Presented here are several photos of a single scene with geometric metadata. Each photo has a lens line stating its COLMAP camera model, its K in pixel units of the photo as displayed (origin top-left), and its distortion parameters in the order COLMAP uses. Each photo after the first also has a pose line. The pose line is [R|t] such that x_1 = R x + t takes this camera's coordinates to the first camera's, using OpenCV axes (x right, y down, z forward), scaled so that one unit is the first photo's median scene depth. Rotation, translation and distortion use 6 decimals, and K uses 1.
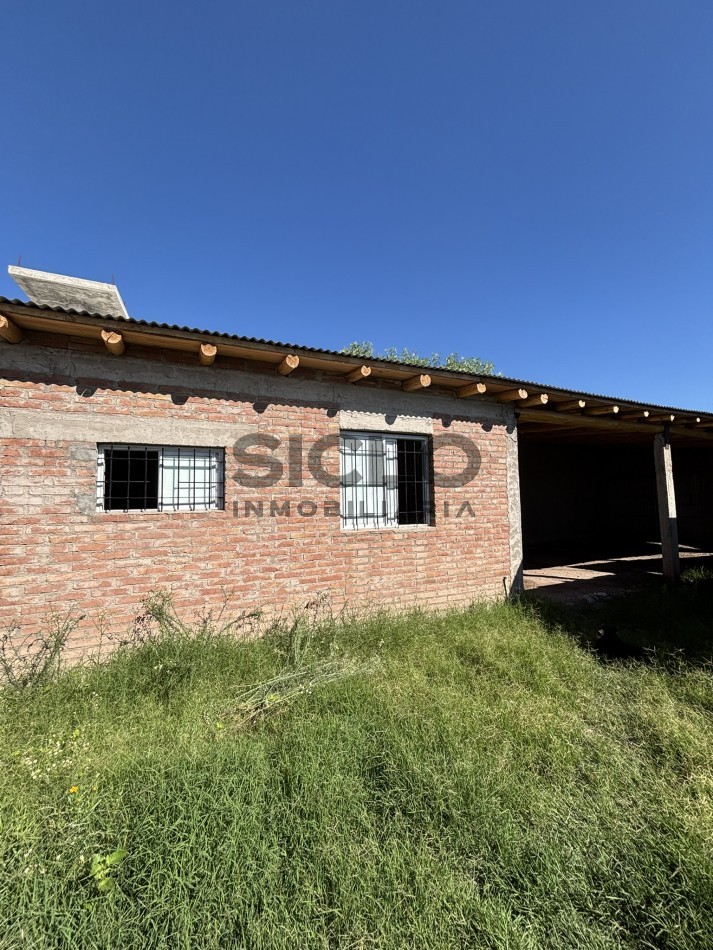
lens RADIAL K [[385.7, 0, 356.6], [0, 385.7, 473.2], [0, 0, 1]] dist [-0.001537, 0.000507]
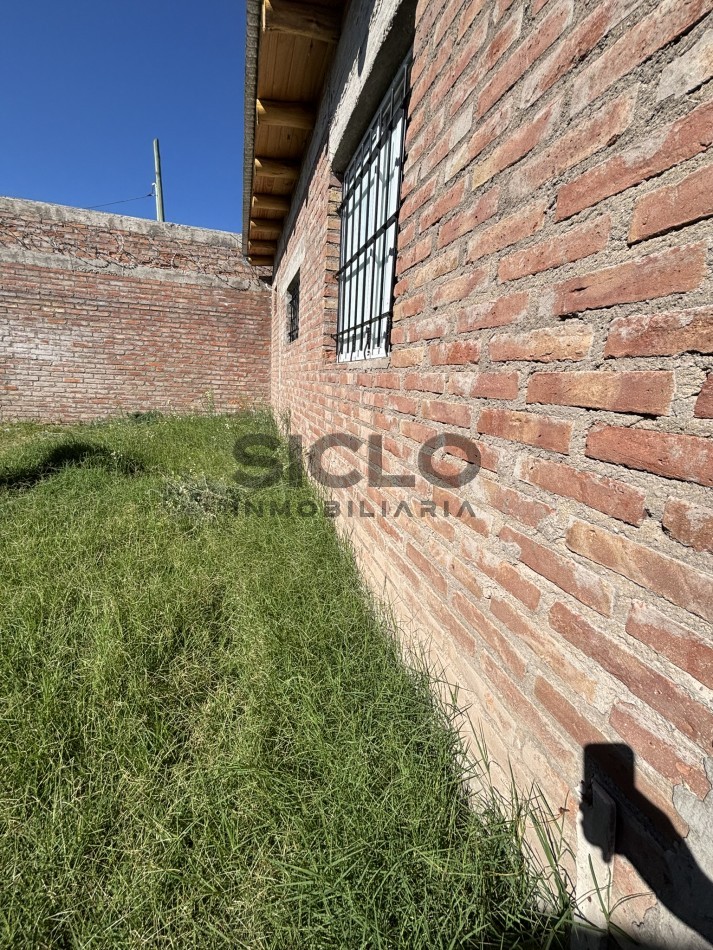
lens RADIAL K [[385.7, 0, 355.3], [0, 385.7, 473.1], [0, 0, 1]] dist [-0.001537, 0.000507]
pose [[-0.159827, 0.236261, -0.958455, 1.156813], [0.011716, 0.971322, 0.237479, 0.347702], [0.987076, 0.026726, -0.158011, 2.234276]]
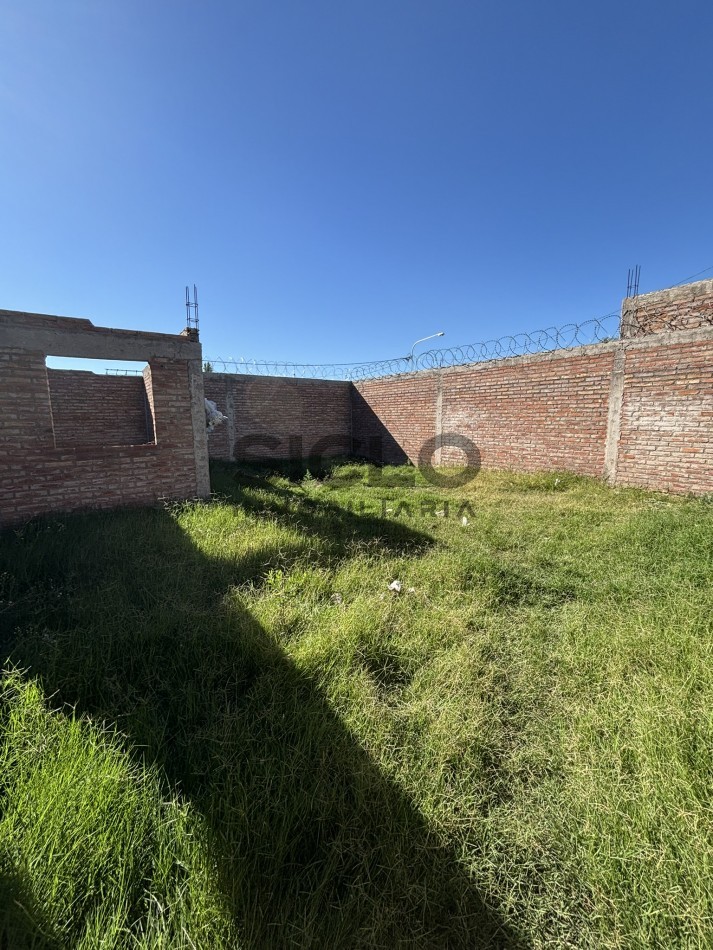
lens RADIAL K [[385.7, 0, 356.4], [0, 385.7, 476.0], [0, 0, 1]] dist [-0.001537, 0.000507]
pose [[-0.987767, 0.043724, -0.149683, 1.363552], [0.031695, 0.996142, 0.081826, 0.221869], [0.152683, 0.076081, -0.985342, 2.065715]]
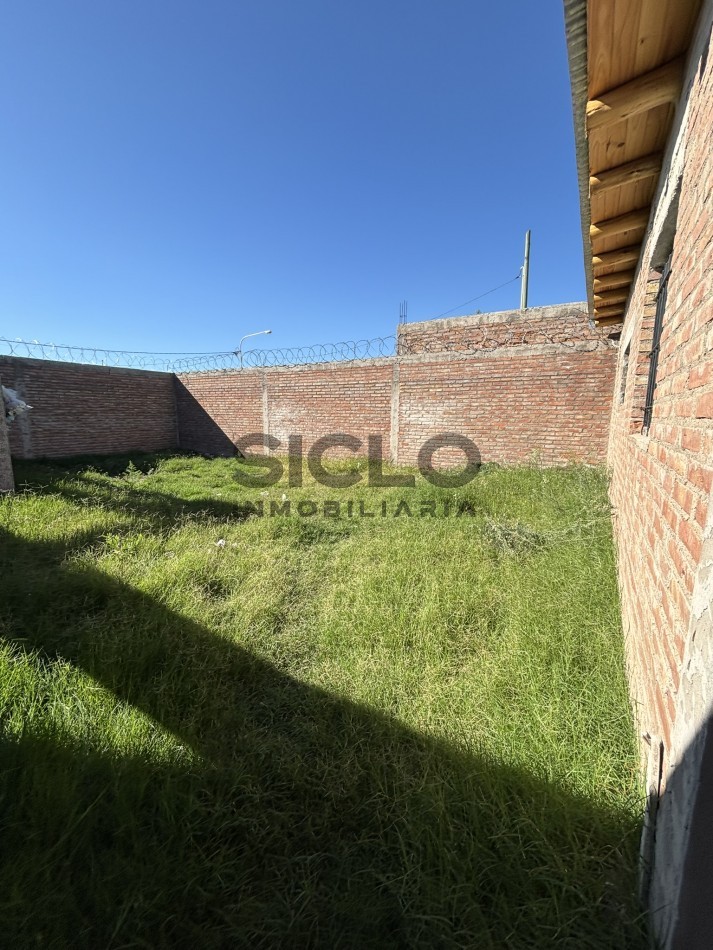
lens RADIAL K [[385.7, 0, 356.7], [0, 385.7, 475.3], [0, 0, 1]] dist [-0.001537, 0.000507]
pose [[-0.840024, 0.089643, -0.535092, 1.428385], [0.039047, 0.993687, 0.105173, 0.266944], [0.541142, 0.067454, -0.838222, 2.538709]]
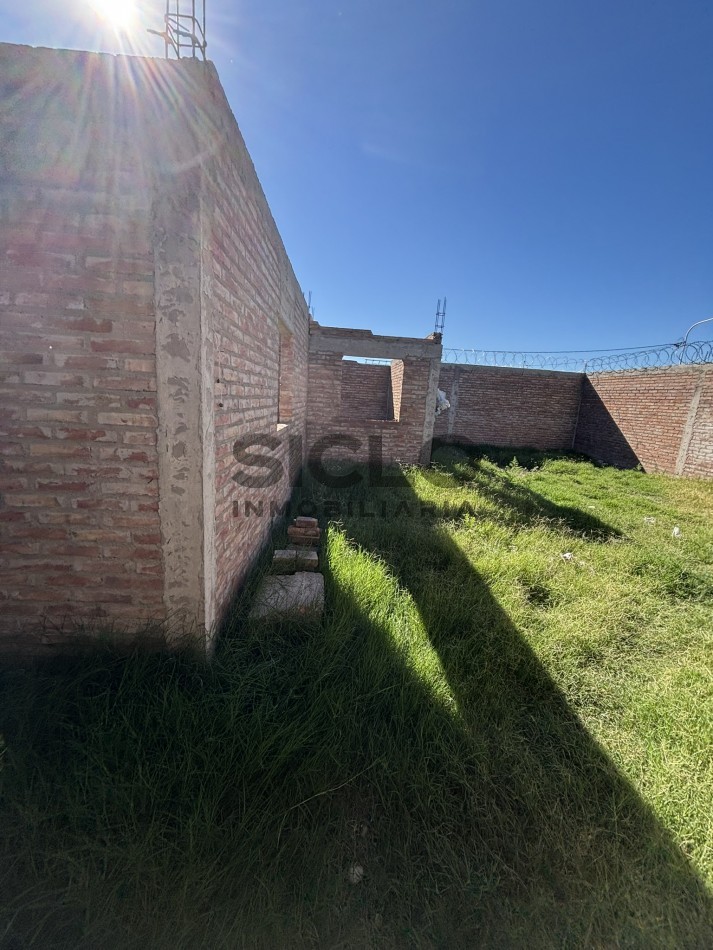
lens RADIAL K [[385.7, 0, 354.3], [0, 385.7, 475.6], [0, 0, 1]] dist [-0.001537, 0.000507]
pose [[-0.920315, -0.122194, 0.371603, 1.308178], [-0.078097, 0.988230, 0.131541, 0.235931], [-0.383303, 0.092038, -0.919025, 2.633192]]
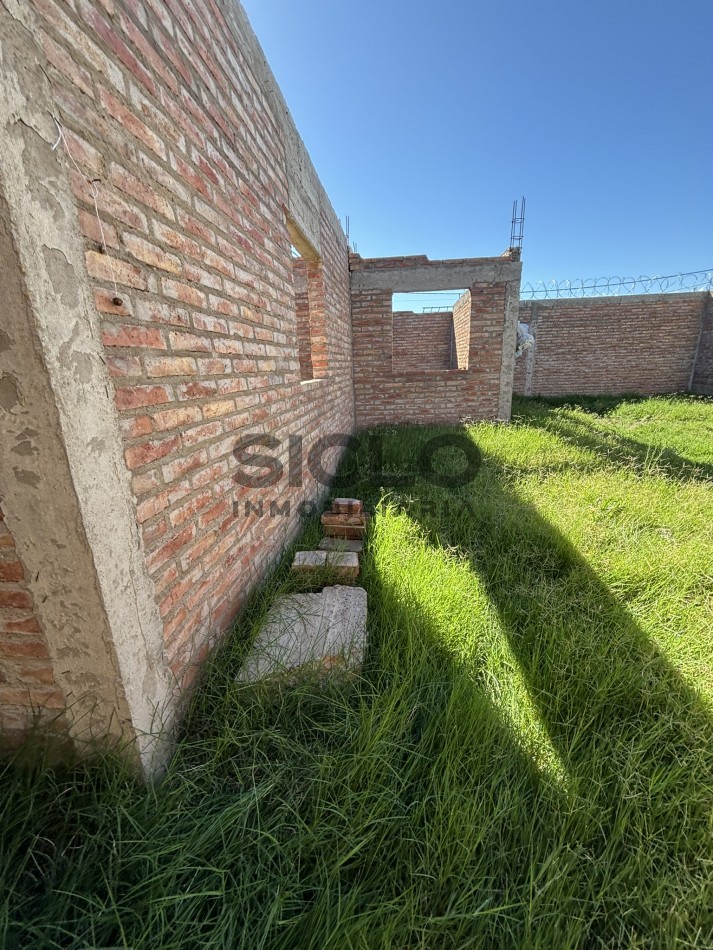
lens RADIAL K [[385.7, 0, 355.0], [0, 385.7, 476.0], [0, 0, 1]] dist [-0.001537, 0.000507]
pose [[-0.852859, -0.102187, 0.512044, 1.460841], [0.010331, 0.977168, 0.212218, 0.321234], [-0.522038, 0.186282, -0.832331, 2.181508]]
